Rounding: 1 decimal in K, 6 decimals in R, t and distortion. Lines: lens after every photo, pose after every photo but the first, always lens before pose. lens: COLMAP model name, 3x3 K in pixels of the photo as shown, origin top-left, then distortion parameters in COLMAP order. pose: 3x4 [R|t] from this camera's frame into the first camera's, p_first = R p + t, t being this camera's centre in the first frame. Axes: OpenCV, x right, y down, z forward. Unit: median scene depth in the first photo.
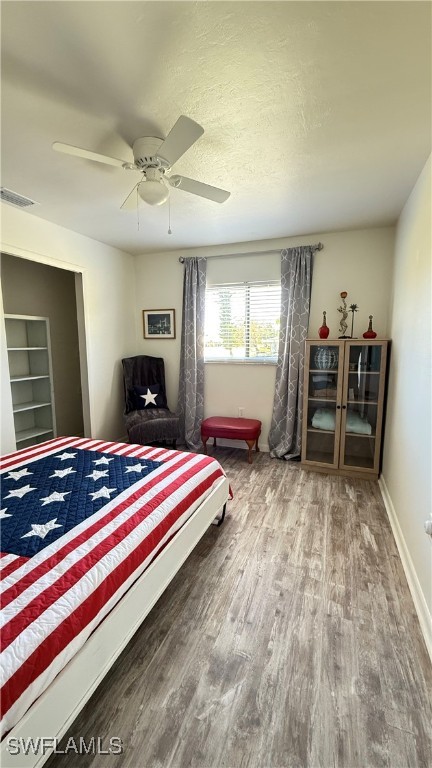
lens RADIAL K [[301.6, 0, 216.0], [0, 301.6, 384.0], [0, 0, 1]] dist [-0.000919, -0.000141]
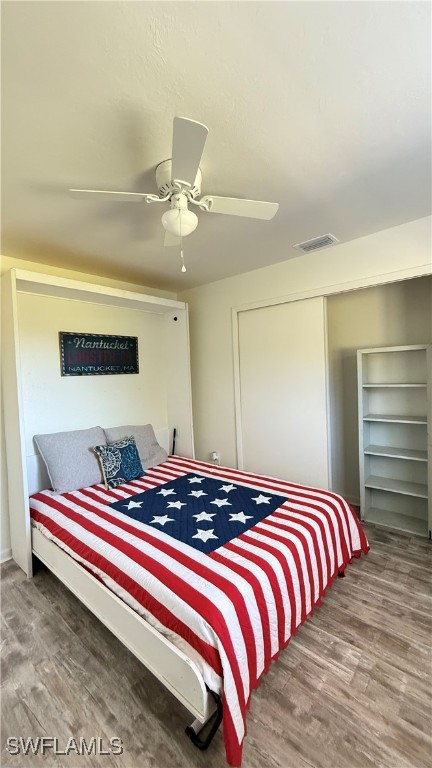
lens RADIAL K [[313.1, 0, 227.4], [0, 313.1, 383.1], [0, 0, 1]] dist [-0.000699, -0.000138]
pose [[-0.333140, 0.044486, -0.941827, 0.596634], [-0.089137, 0.992927, 0.078429, -0.254733], [0.938655, 0.110080, -0.326818, 1.438270]]
